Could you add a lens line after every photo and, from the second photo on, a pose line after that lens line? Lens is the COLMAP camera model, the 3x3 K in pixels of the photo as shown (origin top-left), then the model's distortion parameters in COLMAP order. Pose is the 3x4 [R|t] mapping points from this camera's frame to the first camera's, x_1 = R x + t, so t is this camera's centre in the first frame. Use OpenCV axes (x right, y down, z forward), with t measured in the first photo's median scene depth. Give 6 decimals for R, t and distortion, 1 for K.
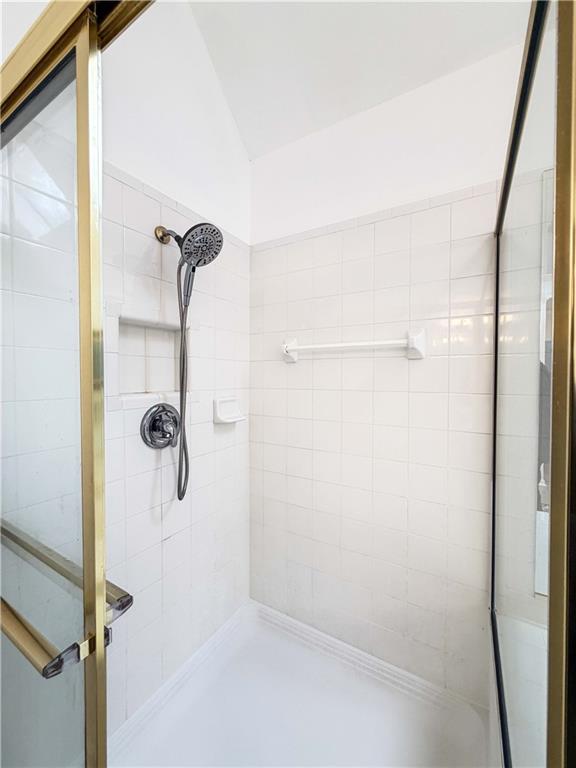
lens RADIAL K [[307.6, 0, 288.0], [0, 307.6, 384.0], [0, 0, 1]] dist [0.001876, 0.000109]
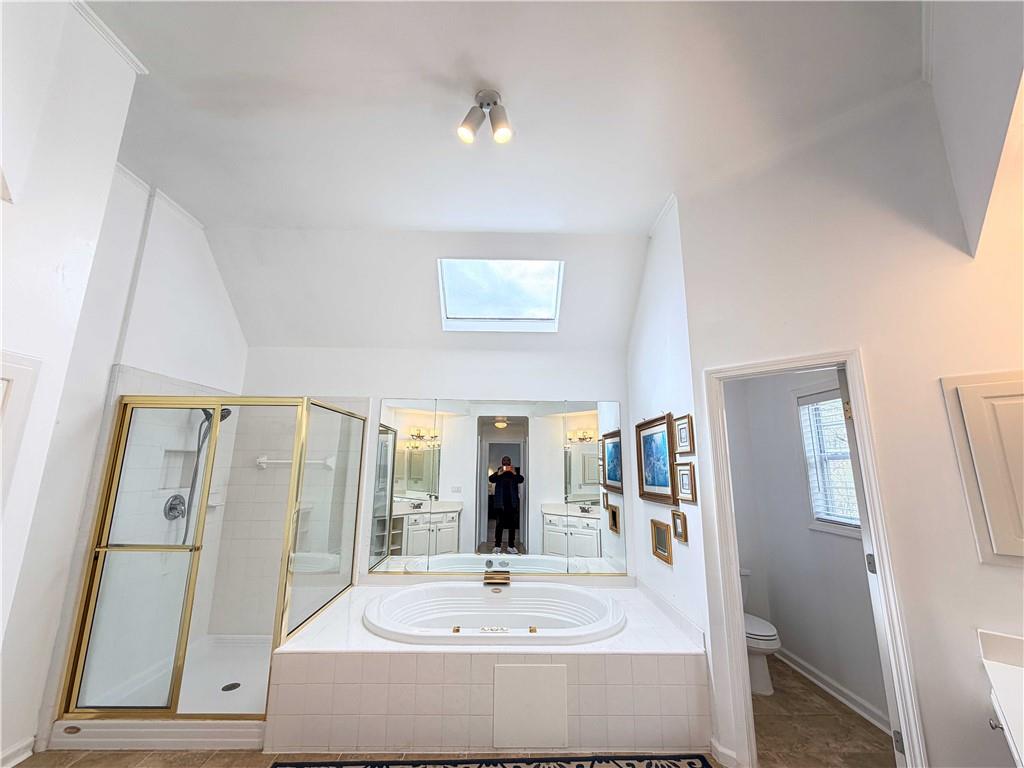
lens RADIAL K [[413.6, 0, 507.6], [0, 413.6, 384.0], [0, 0, 1]] dist [0.002068, 0.000264]
pose [[0.845425, 0.104015, 0.523868, -0.112289], [0.009152, 0.977888, -0.208930, -0.047804], [-0.534016, 0.181428, 0.825779, -2.226088]]
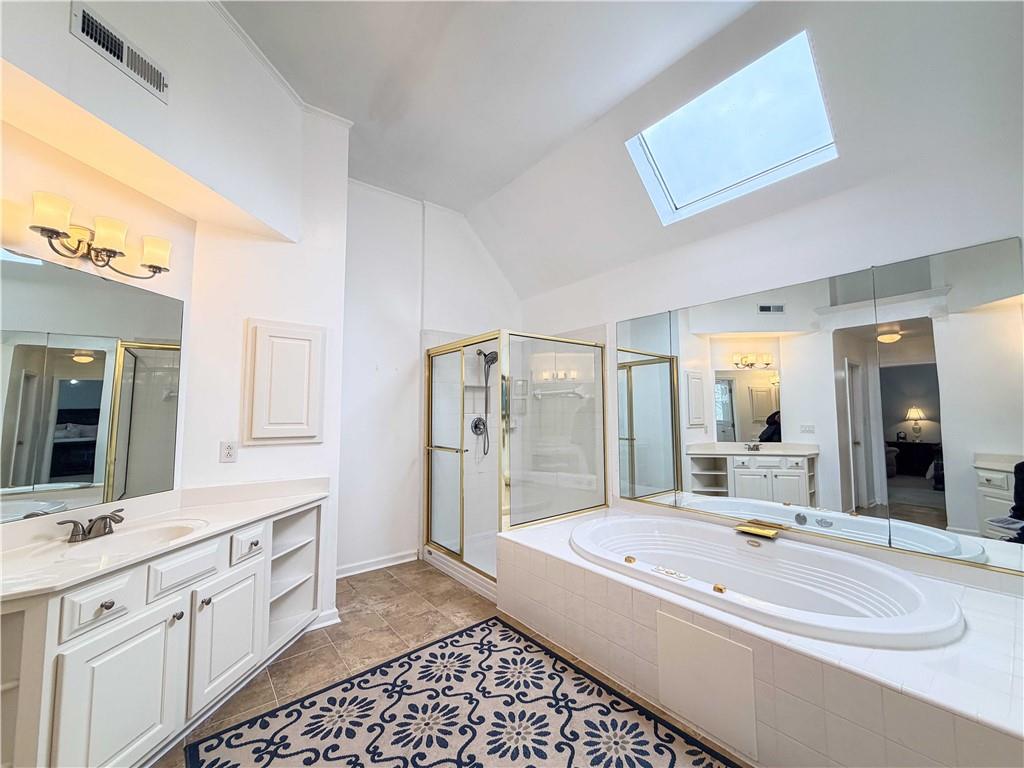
lens RADIAL K [[410.1, 0, 505.3], [0, 410.1, 386.2], [0, 0, 1]] dist [0.001876, 0.000109]
pose [[0.934646, -0.034568, -0.353896, 1.001081], [0.001704, 0.995687, -0.092757, 0.120831], [0.355576, 0.086092, 0.930674, -2.096678]]
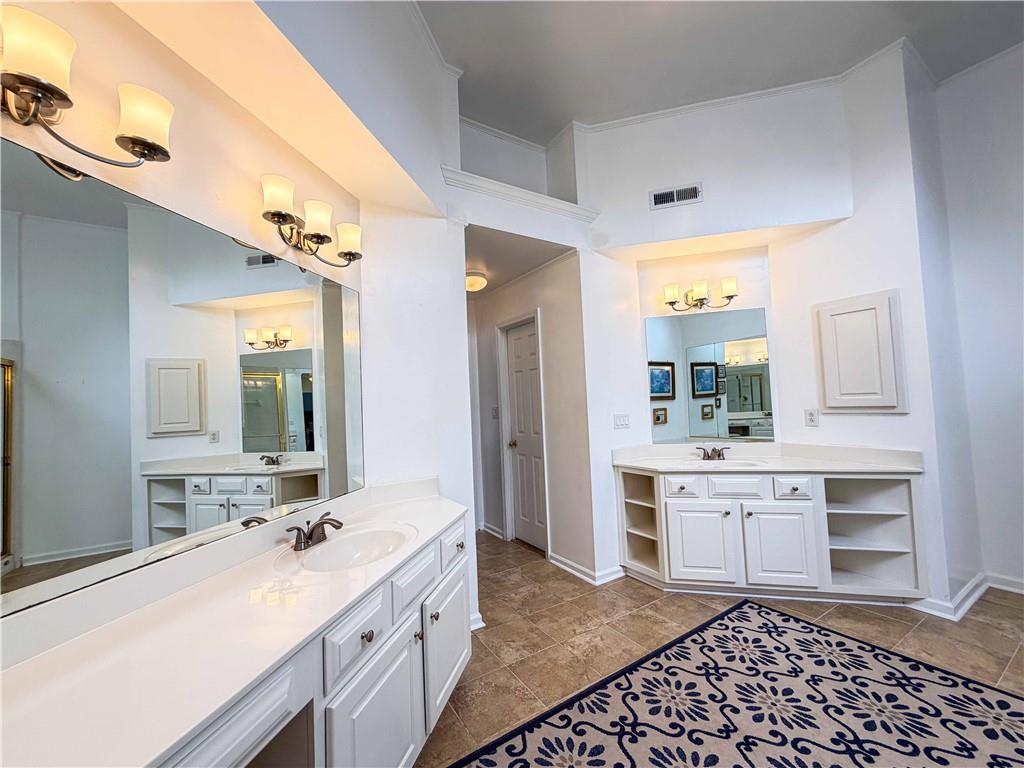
lens RADIAL K [[413.6, 0, 507.6], [0, 413.6, 384.0], [0, 0, 1]] dist [0.002068, 0.000264]
pose [[-0.447206, -0.011883, -0.894352, 1.985346], [0.030399, 0.999132, -0.028476, 0.069128], [0.893914, -0.039922, -0.446456, -1.237105]]
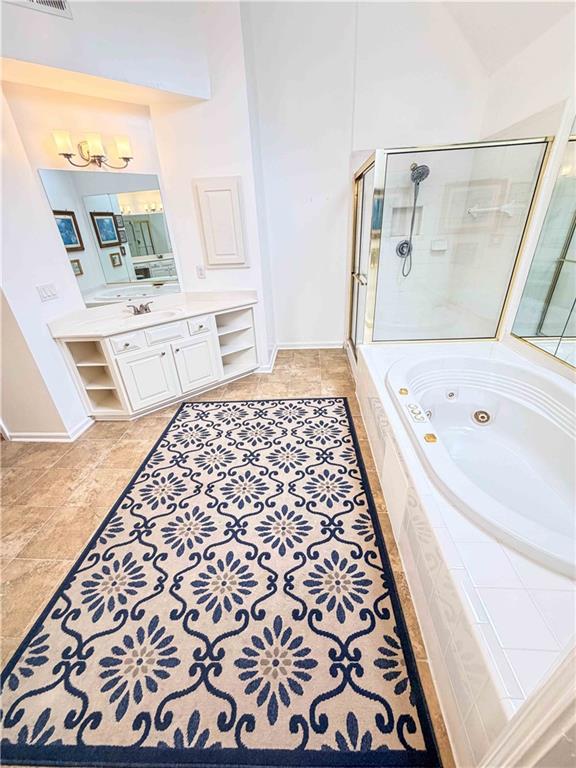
lens RADIAL K [[306.4, 0, 292.3], [0, 306.4, 382.0], [0, 0, 1]] dist [-0.002604, 0.000014]
pose [[0.476950, 0.396282, -0.784524, 1.783388], [0.020082, 0.887444, 0.460478, -0.095224], [0.878701, -0.235380, 0.415309, -1.347260]]
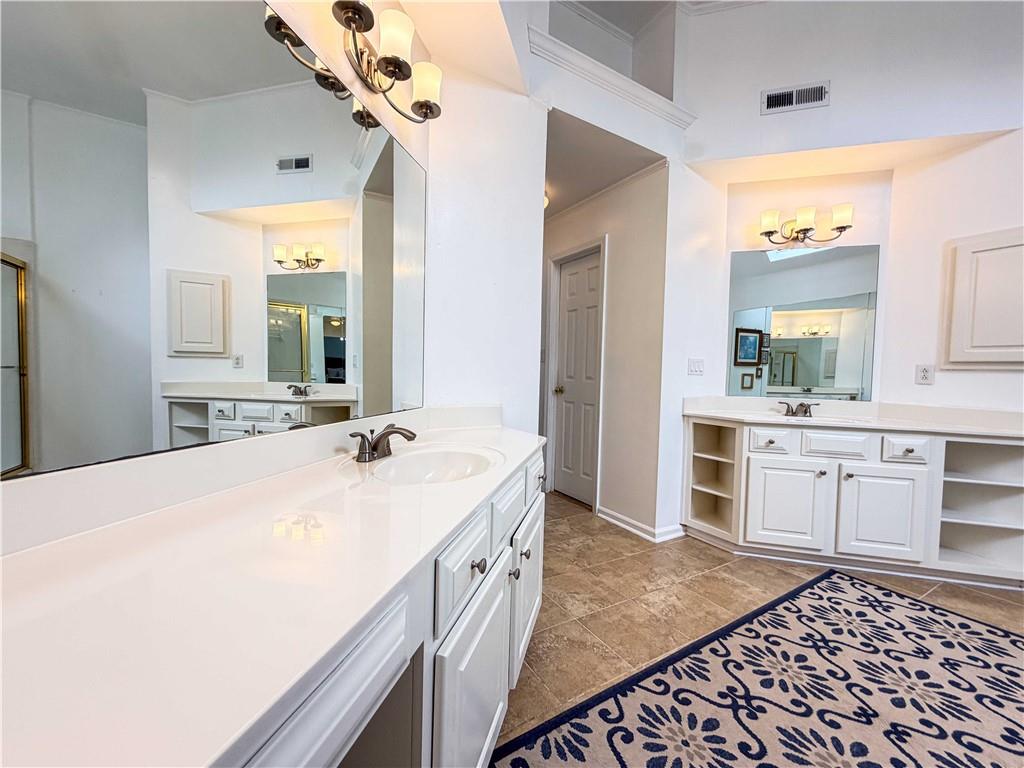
lens RADIAL K [[410.1, 0, 505.3], [0, 410.1, 386.2], [0, 0, 1]] dist [0.001876, 0.000109]
pose [[-0.467803, 0.030027, -0.883323, 1.853449], [-0.036447, 0.997917, 0.053224, 0.268005], [0.883081, 0.057093, -0.465734, -1.621999]]
